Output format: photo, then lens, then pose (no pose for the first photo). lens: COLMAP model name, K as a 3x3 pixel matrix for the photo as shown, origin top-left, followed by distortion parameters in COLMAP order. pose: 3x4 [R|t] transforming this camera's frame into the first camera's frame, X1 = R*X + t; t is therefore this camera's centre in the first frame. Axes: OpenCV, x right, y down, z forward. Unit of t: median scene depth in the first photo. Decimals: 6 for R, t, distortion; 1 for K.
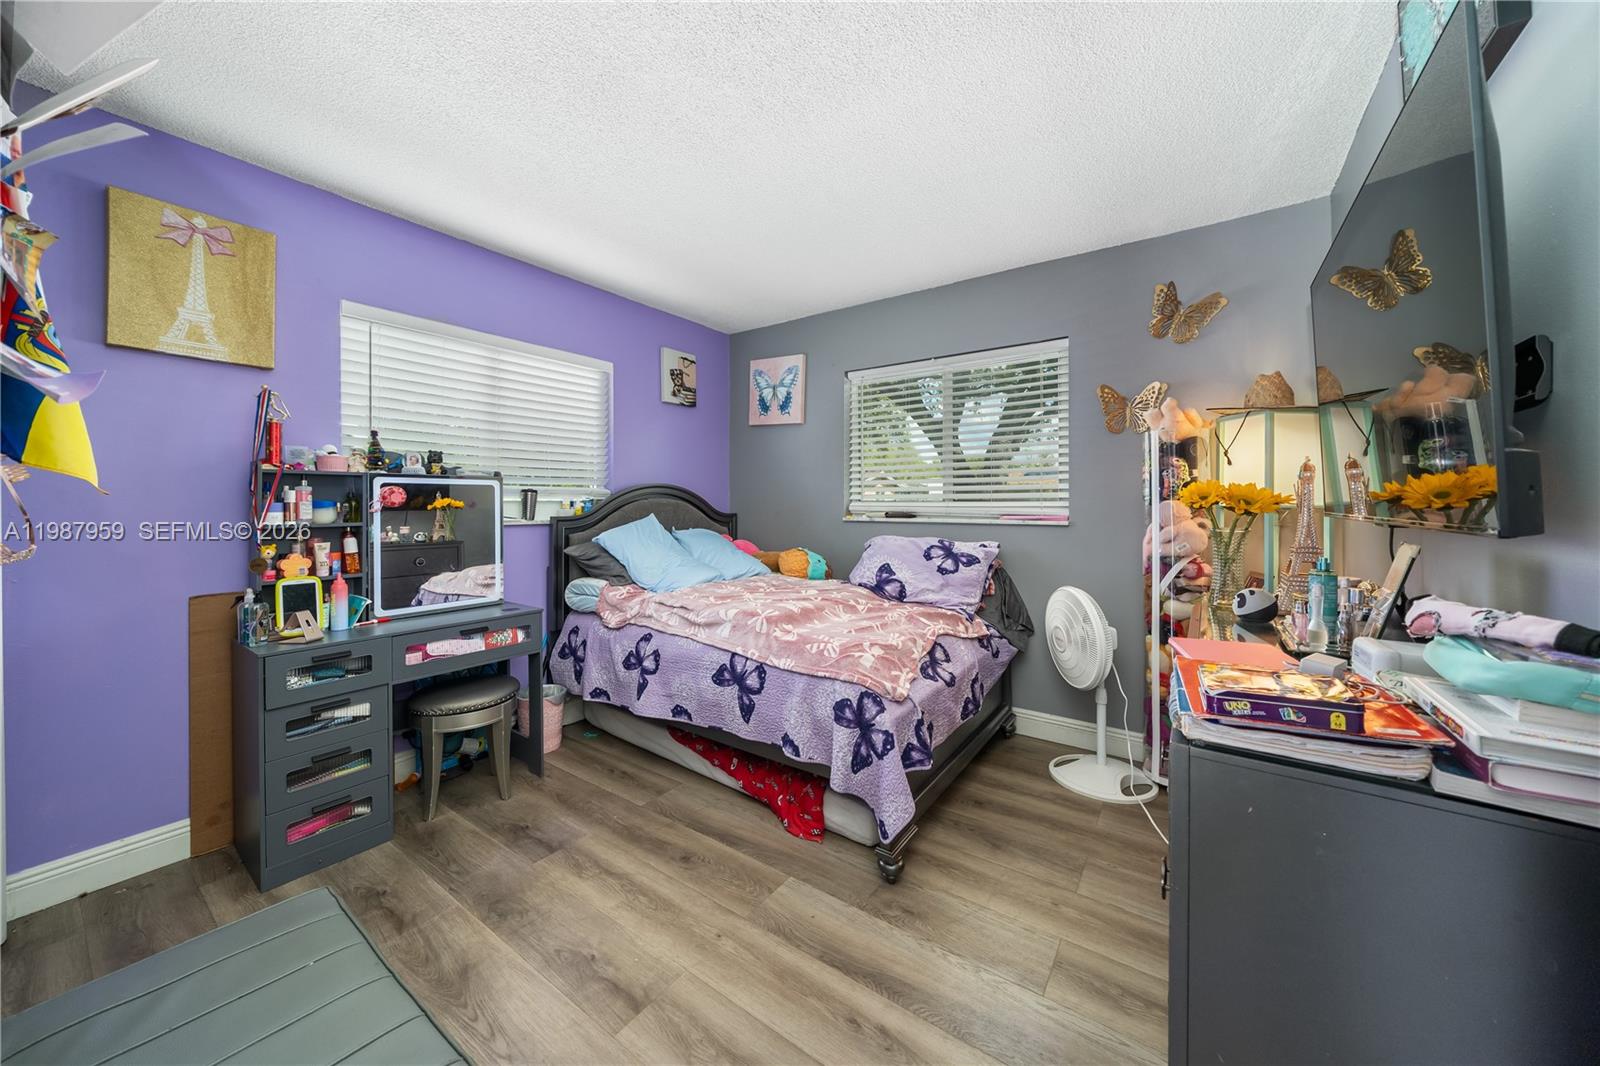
lens RADIAL K [[556.0, 0, 798.5], [0, 556.0, 514.6], [0, 0, 1]] dist [-0.009104, -0.000088]
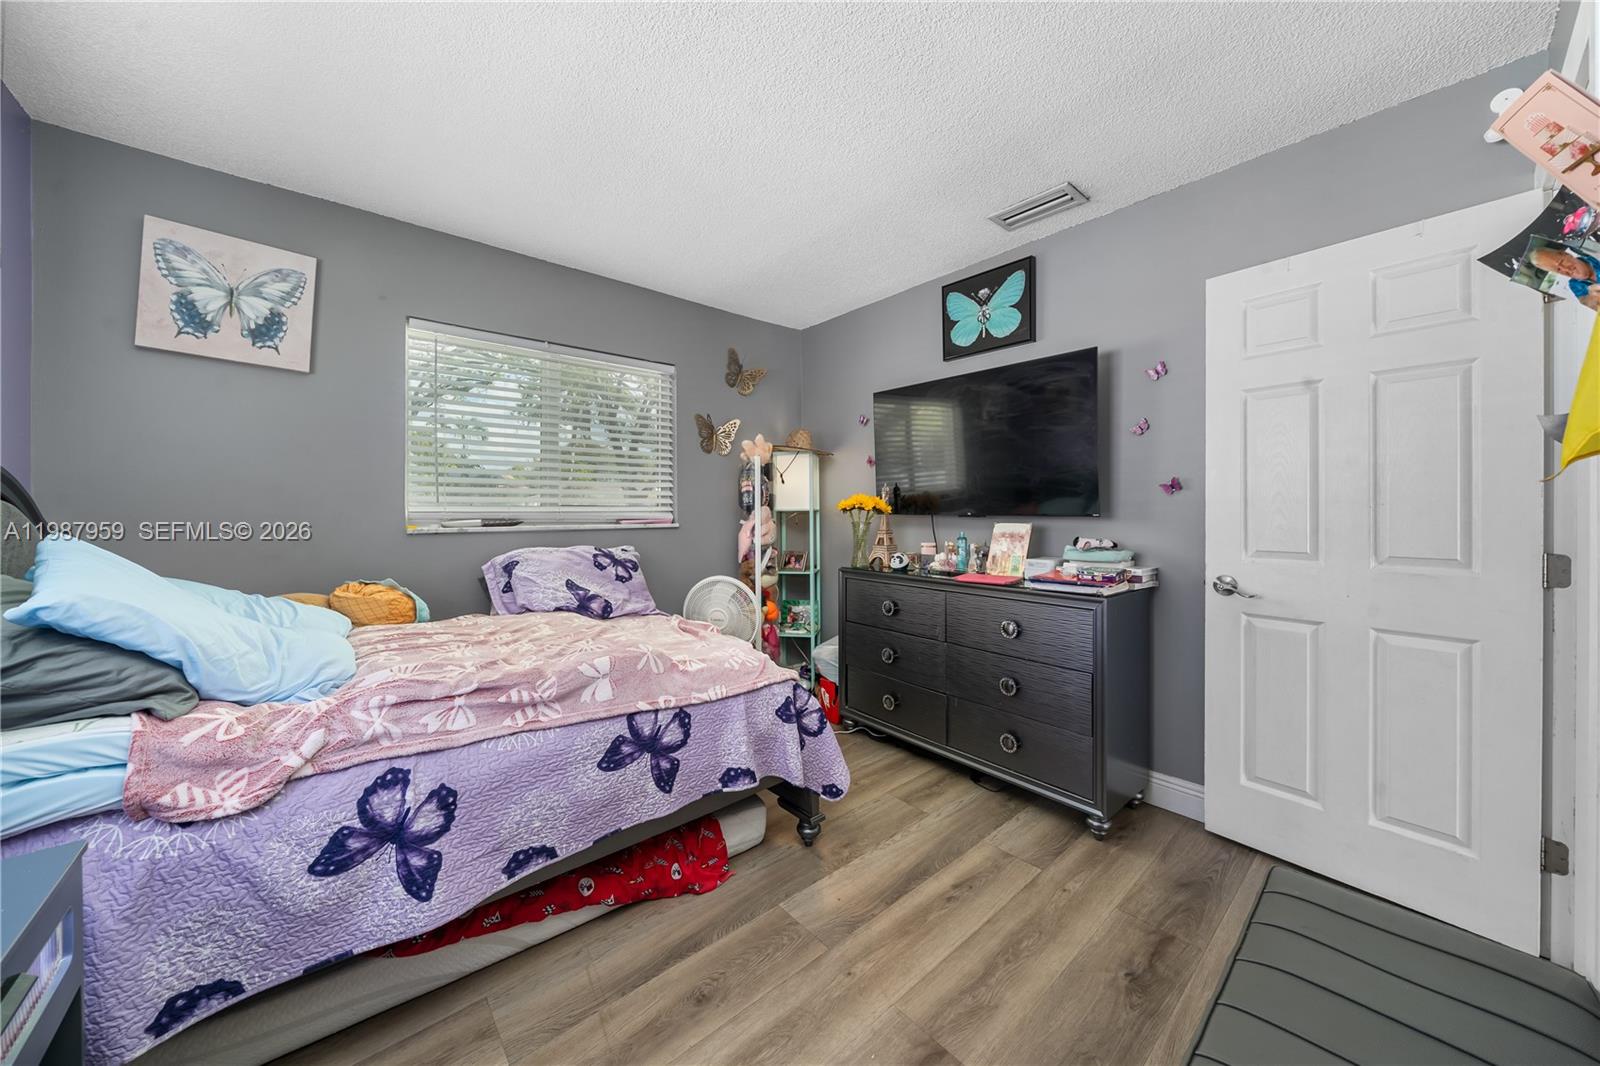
lens RADIAL K [[556.0, 0, 798.5], [0, 556.0, 514.6], [0, 0, 1]] dist [-0.009104, -0.000088]
pose [[0.239243, -0.009125, 0.970917, -0.681488], [0.019909, 0.999792, 0.004491, -0.007935], [-0.970755, 0.018256, 0.239375, 0.547662]]
